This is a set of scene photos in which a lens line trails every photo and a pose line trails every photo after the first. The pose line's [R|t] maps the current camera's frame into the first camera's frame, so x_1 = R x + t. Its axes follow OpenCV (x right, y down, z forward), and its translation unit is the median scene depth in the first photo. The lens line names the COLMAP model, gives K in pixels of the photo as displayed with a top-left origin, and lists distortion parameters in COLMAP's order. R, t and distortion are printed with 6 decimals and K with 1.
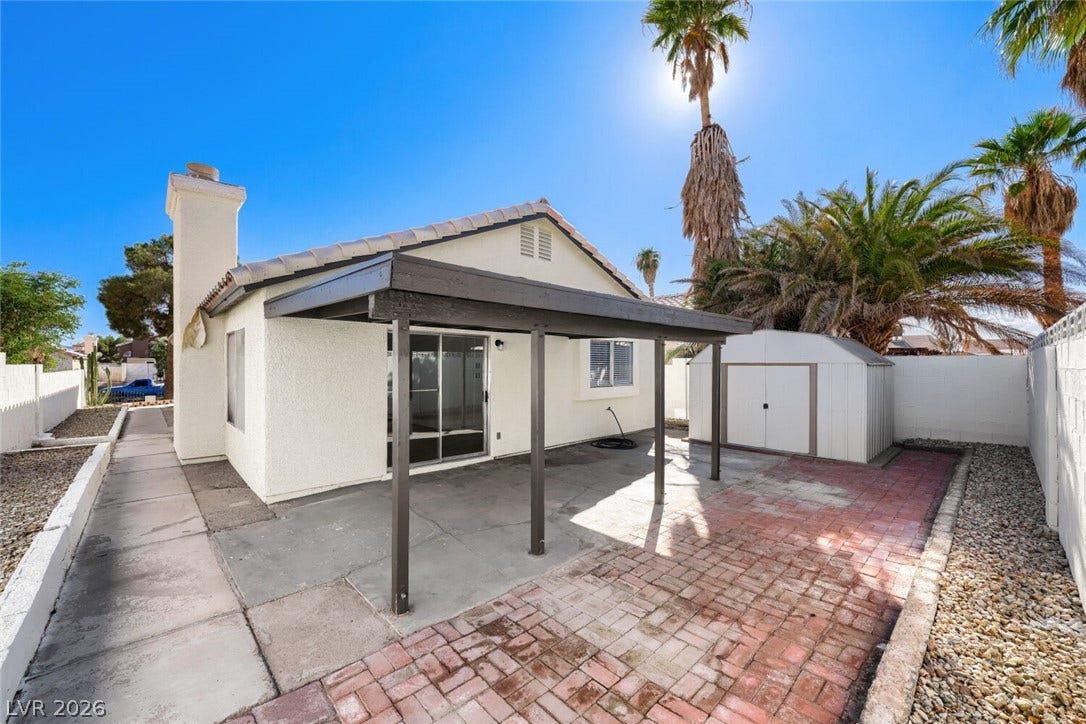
lens RADIAL K [[428.5, 0, 541.2], [0, 428.5, 365.2], [0, 0, 1]] dist [-0.007106, 0.001131]
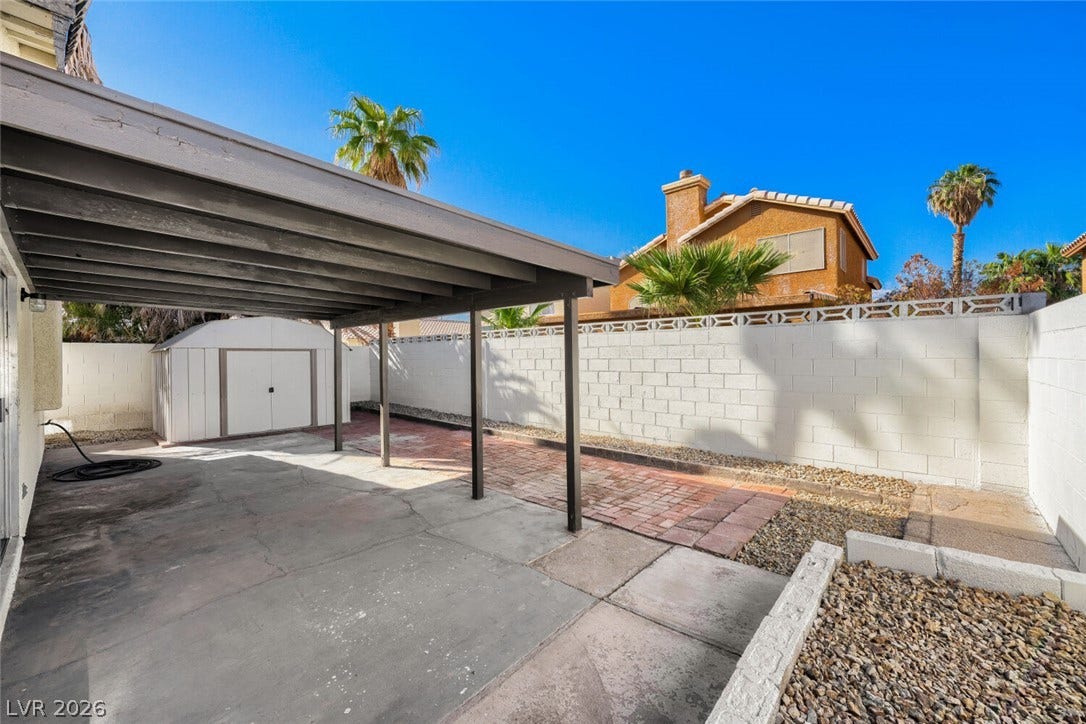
lens RADIAL K [[428.5, 0, 545.6], [0, 428.5, 355.4], [0, 0, 1]] dist [-0.007106, 0.001131]
pose [[-0.092705, 0.002449, 0.995691, -0.911267], [0.014572, 0.999893, -0.001103, 0.036600], [-0.995587, 0.014407, -0.092731, 0.690570]]
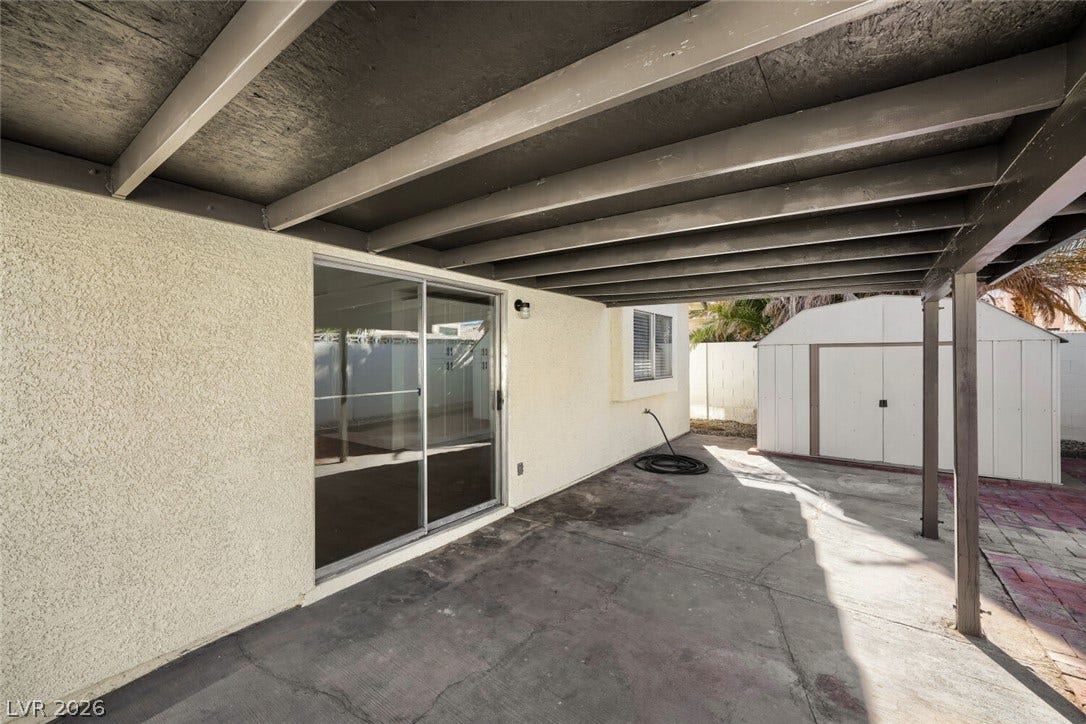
lens RADIAL K [[428.5, 0, 539.3], [0, 428.5, 359.8], [0, 0, 1]] dist [-0.007106, 0.001131]
pose [[0.984882, -0.008582, 0.173015, -0.252440], [0.008884, 0.999960, -0.000970, 0.030797], [-0.173000, 0.002492, 0.984919, 0.642553]]
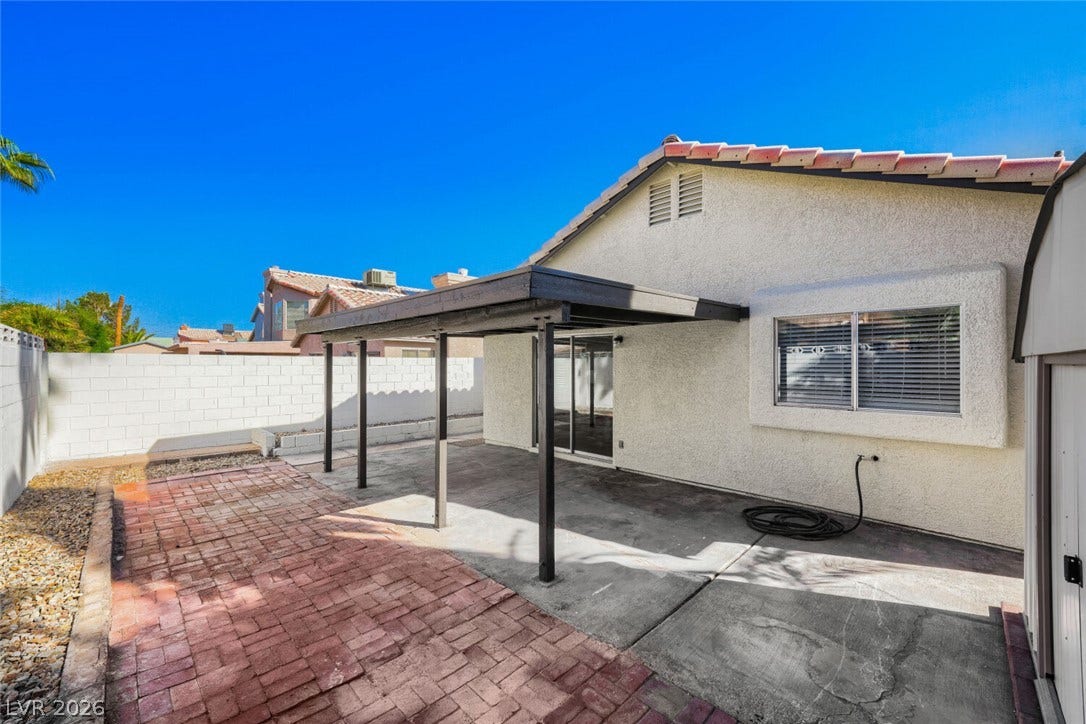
lens RADIAL K [[428.5, 0, 539.6], [0, 428.5, 363.9], [0, 0, 1]] dist [-0.007106, 0.001131]
pose [[0.029913, -0.002171, -0.999550, 1.139531], [-0.006695, 0.999975, -0.002373, 0.003111], [0.999530, 0.006763, 0.029897, 1.185120]]
